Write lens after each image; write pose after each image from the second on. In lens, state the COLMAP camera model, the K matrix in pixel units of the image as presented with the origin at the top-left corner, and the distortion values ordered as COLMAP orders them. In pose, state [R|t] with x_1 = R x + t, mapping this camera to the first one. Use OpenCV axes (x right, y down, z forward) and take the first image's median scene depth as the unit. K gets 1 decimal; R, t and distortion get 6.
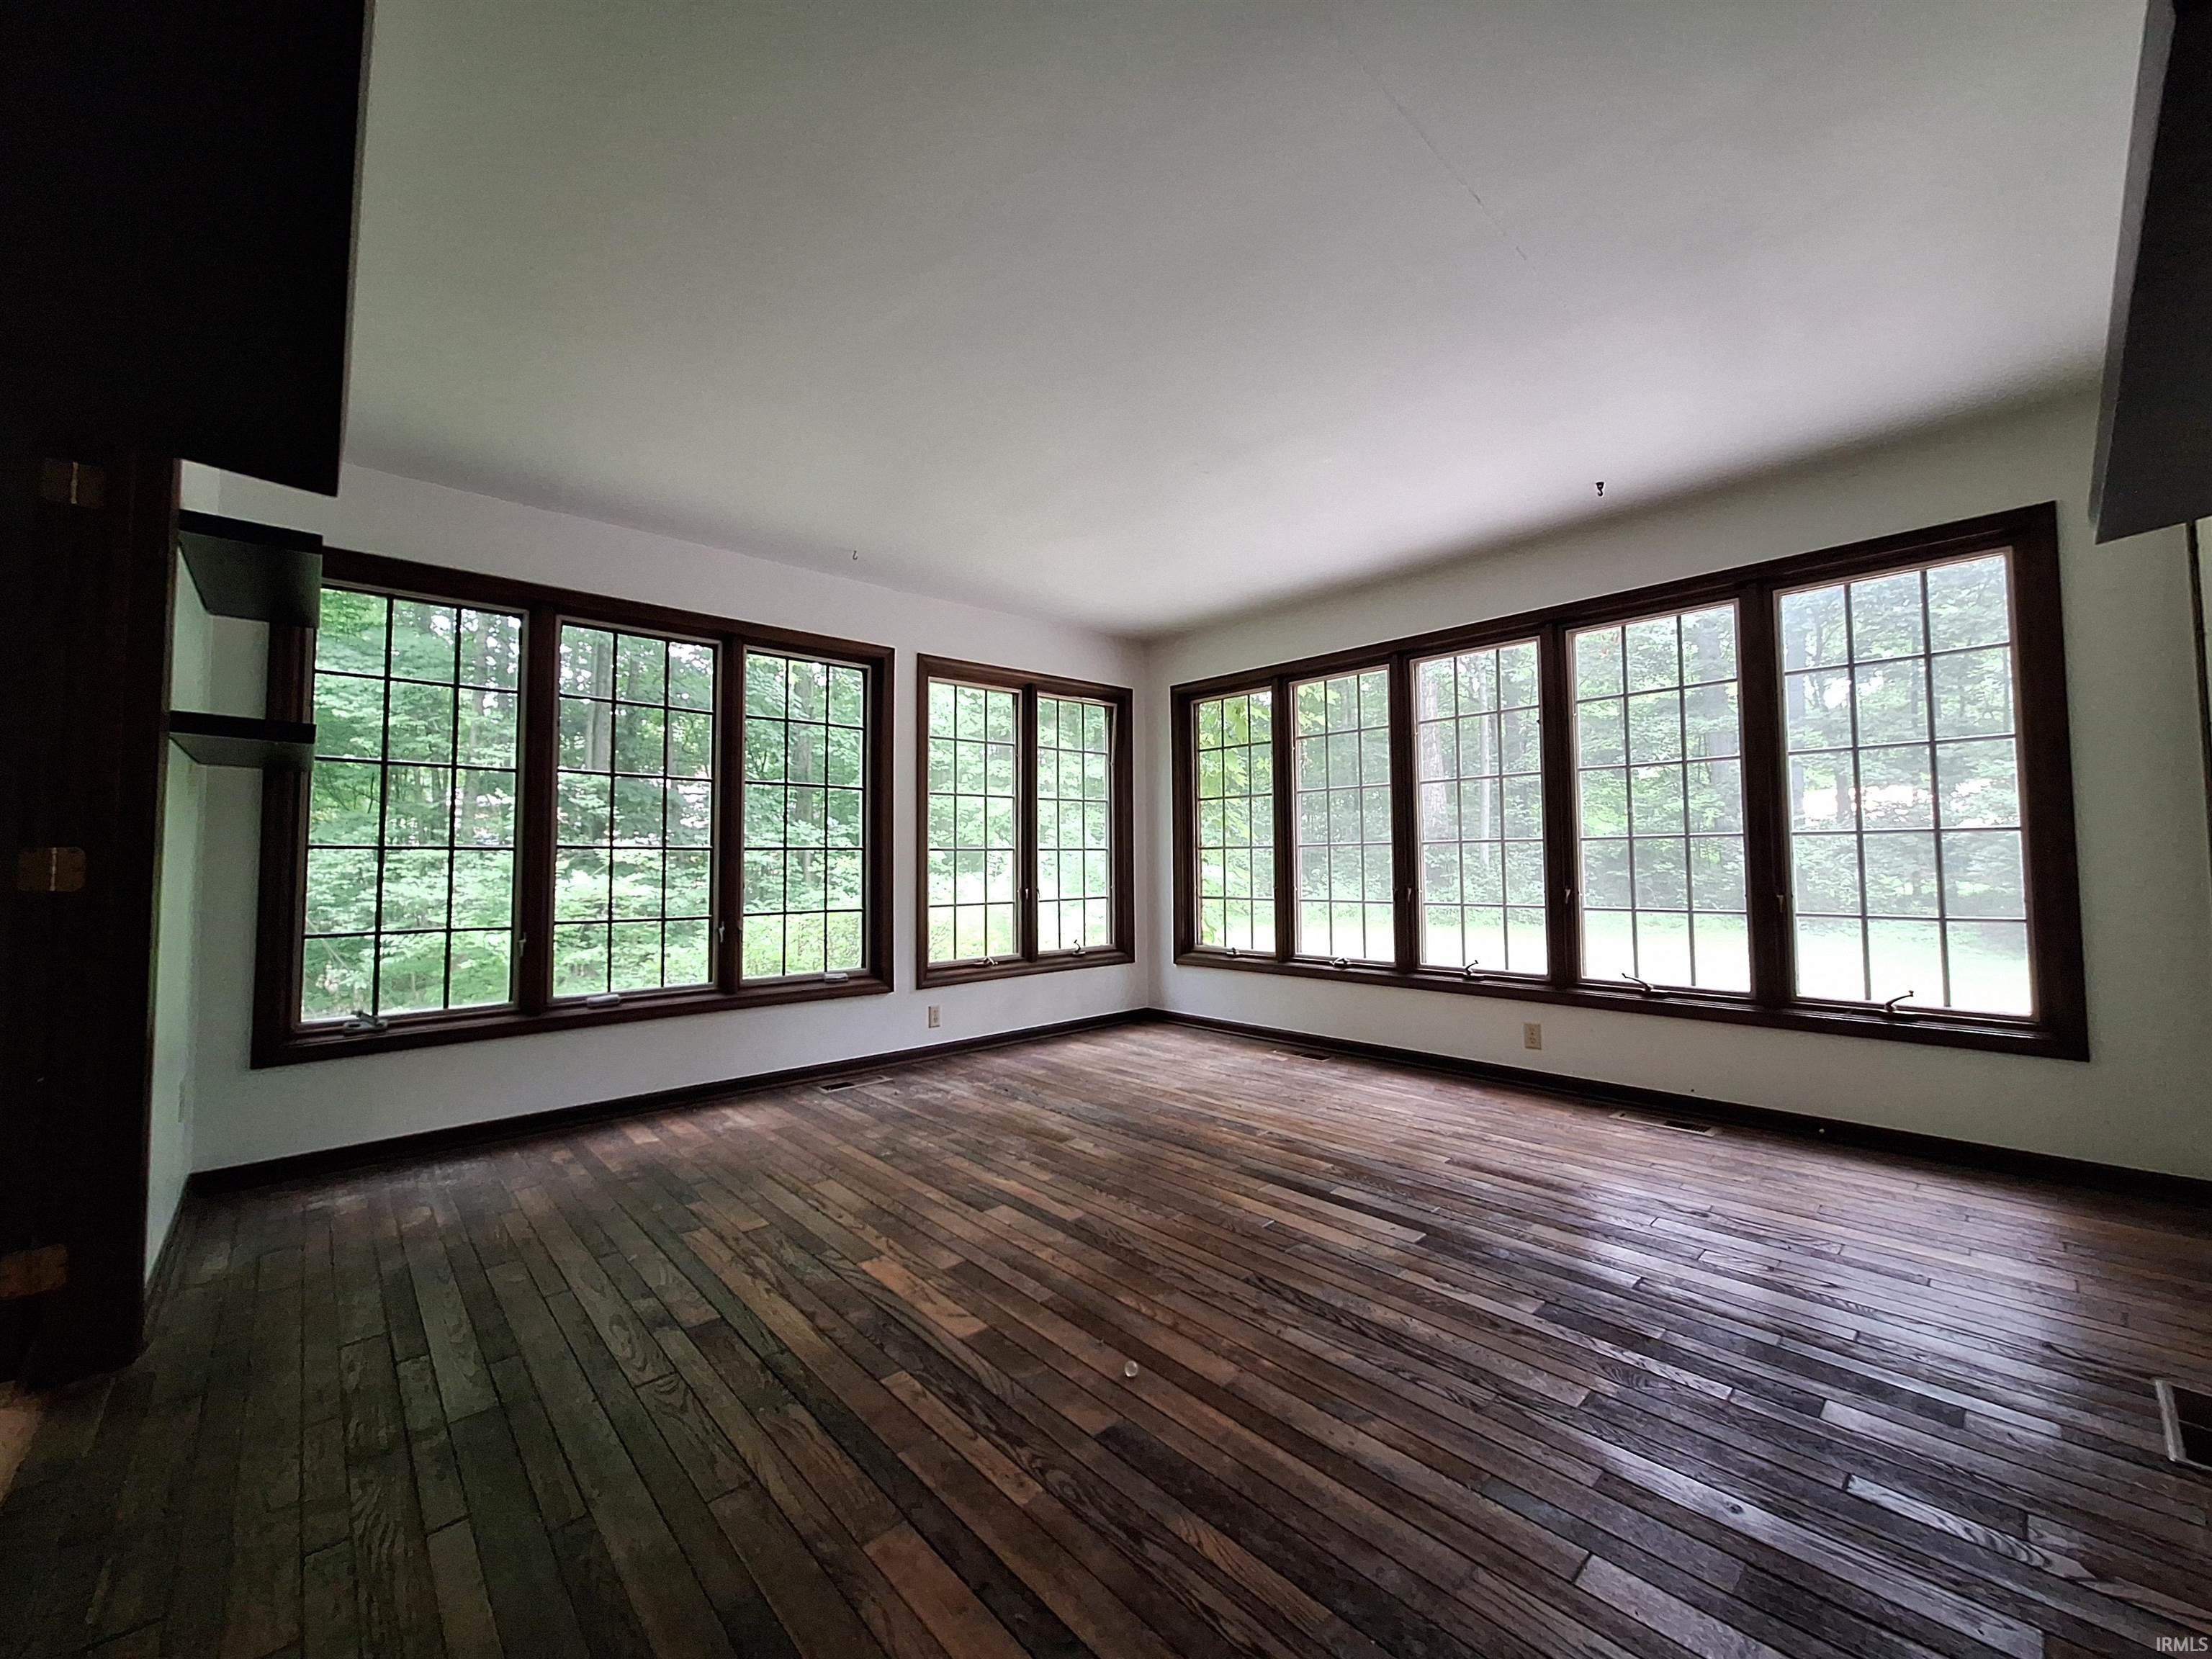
lens RADIAL K [[867.6, 0, 1107.3], [0, 867.6, 820.3], [0, 0, 1]] dist [0.000169, 0.000095]
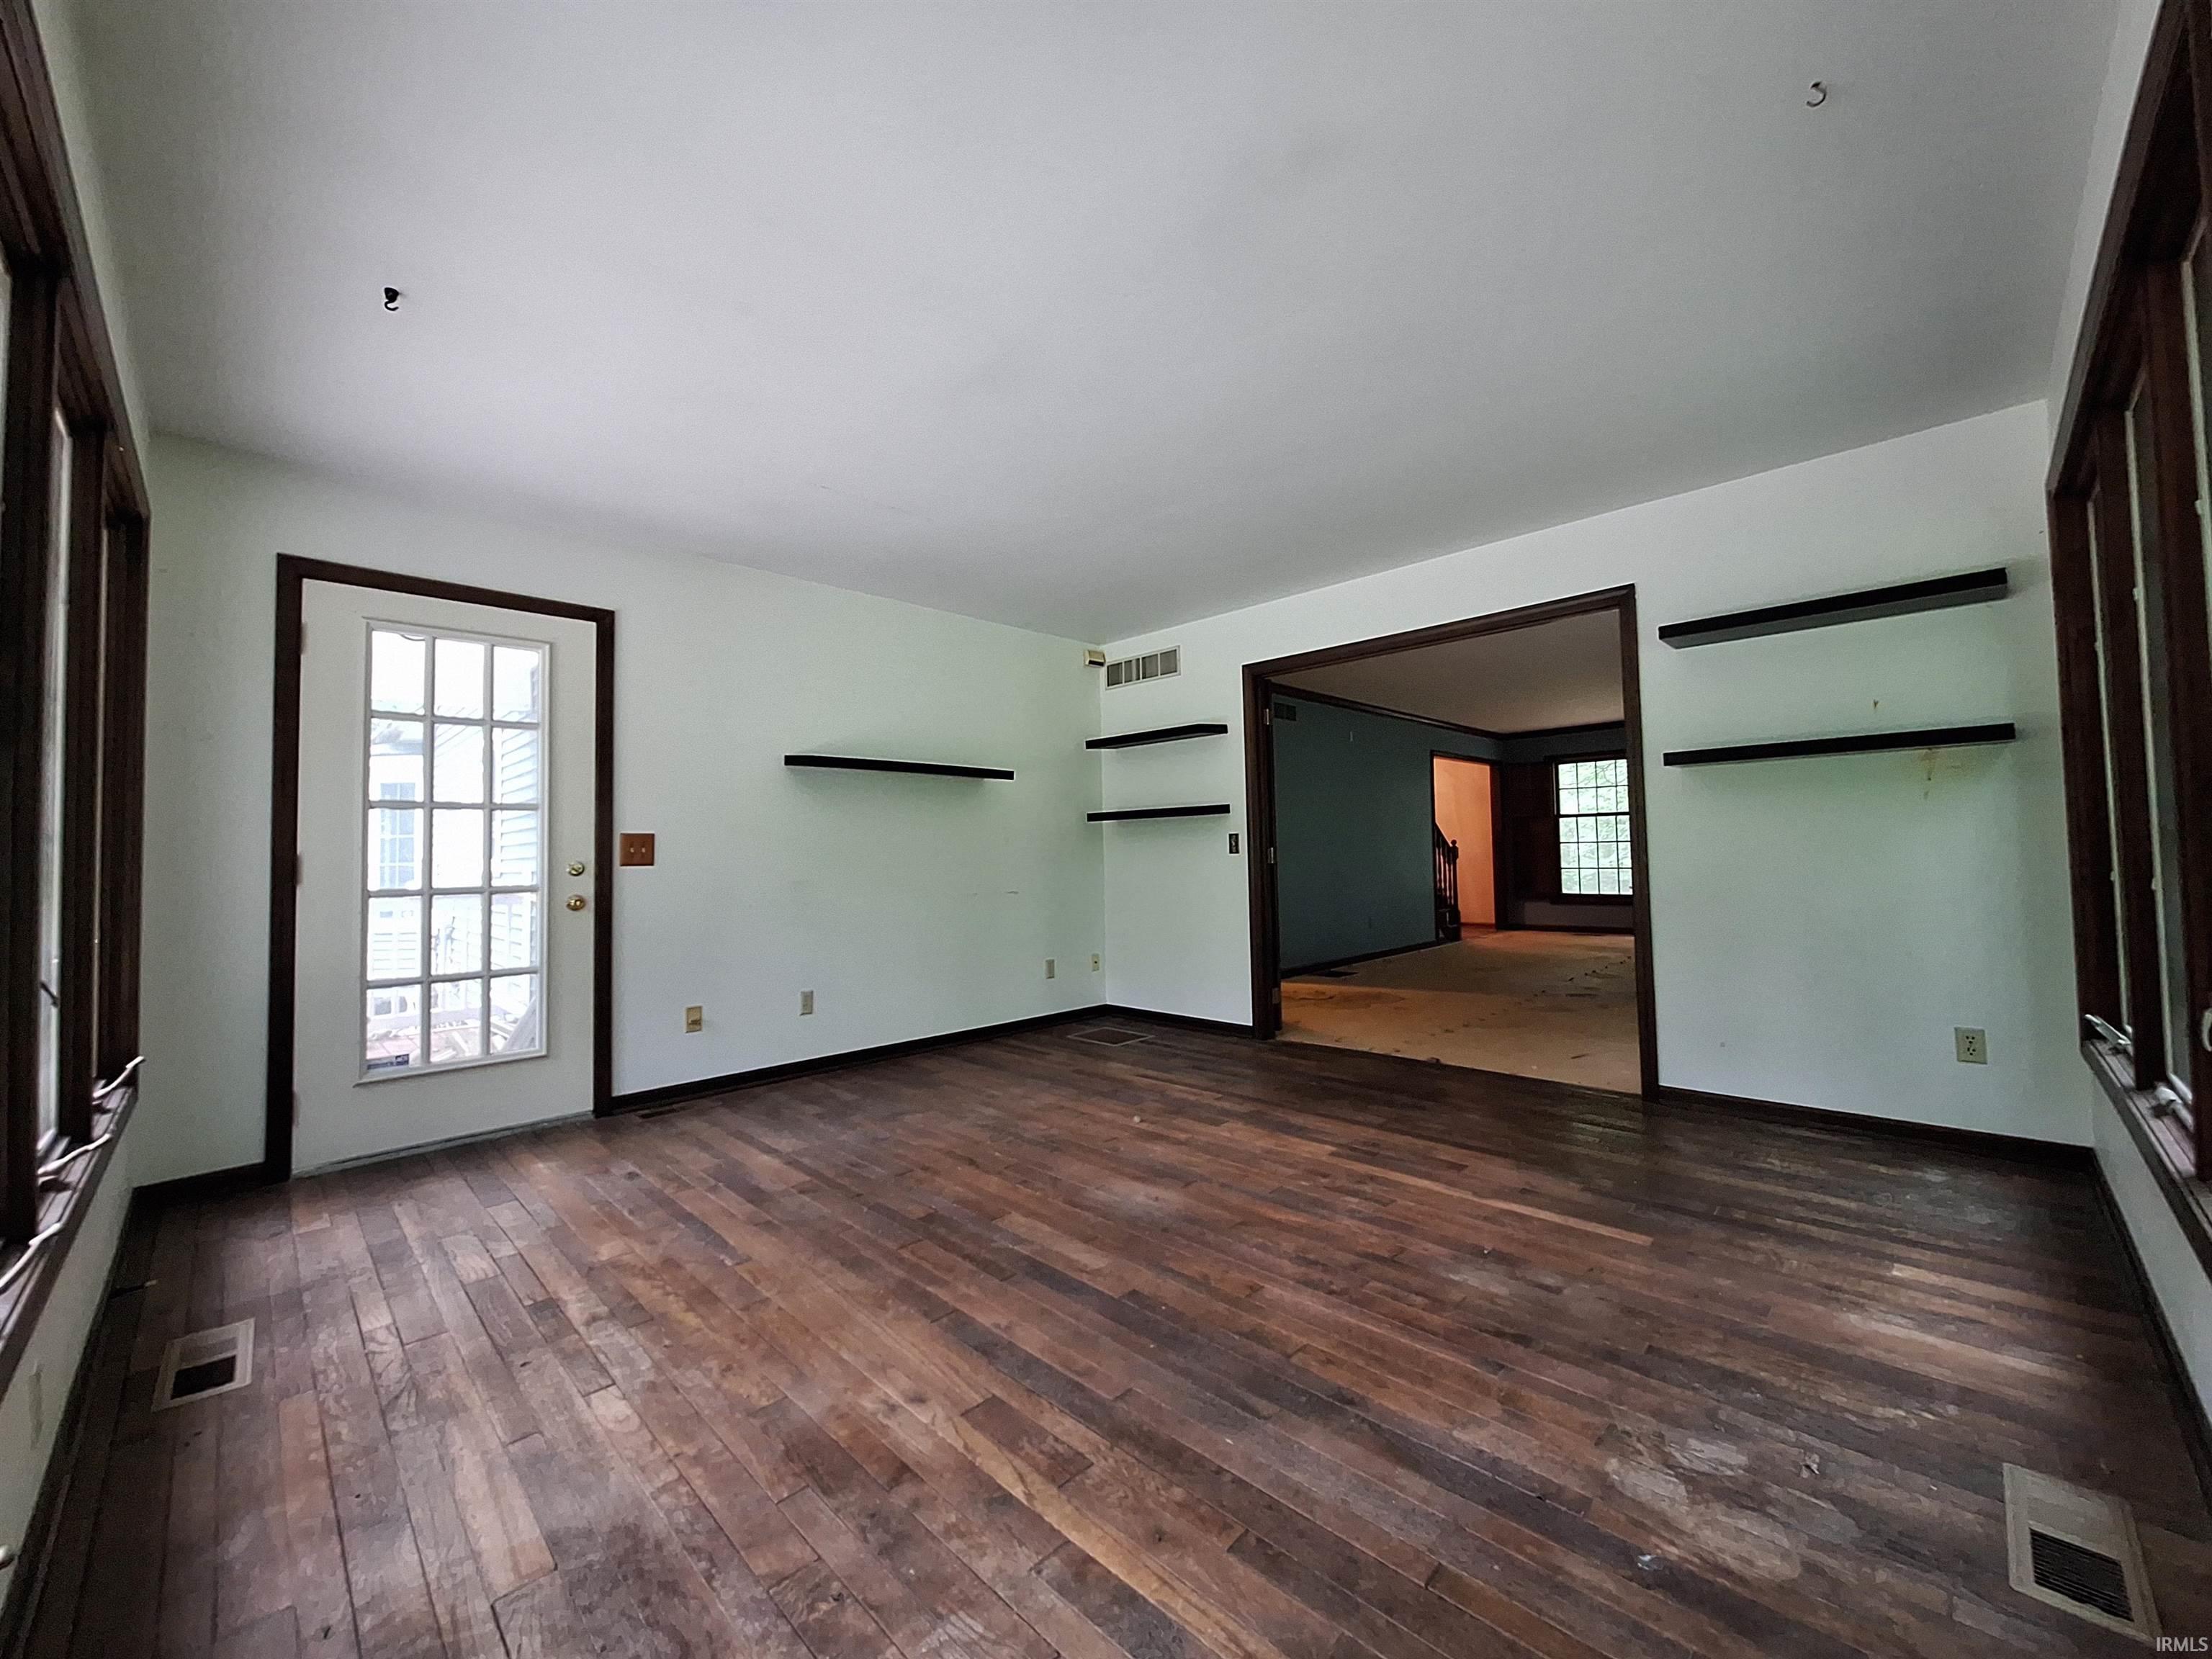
lens RADIAL K [[867.6, 0, 1107.3], [0, 867.6, 820.3], [0, 0, 1]] dist [0.000169, 0.000095]
pose [[-0.998793, 0.028327, -0.040135, 0.081386], [0.031610, 0.995991, -0.083681, 0.069858], [0.037603, -0.084849, -0.995684, 1.668575]]
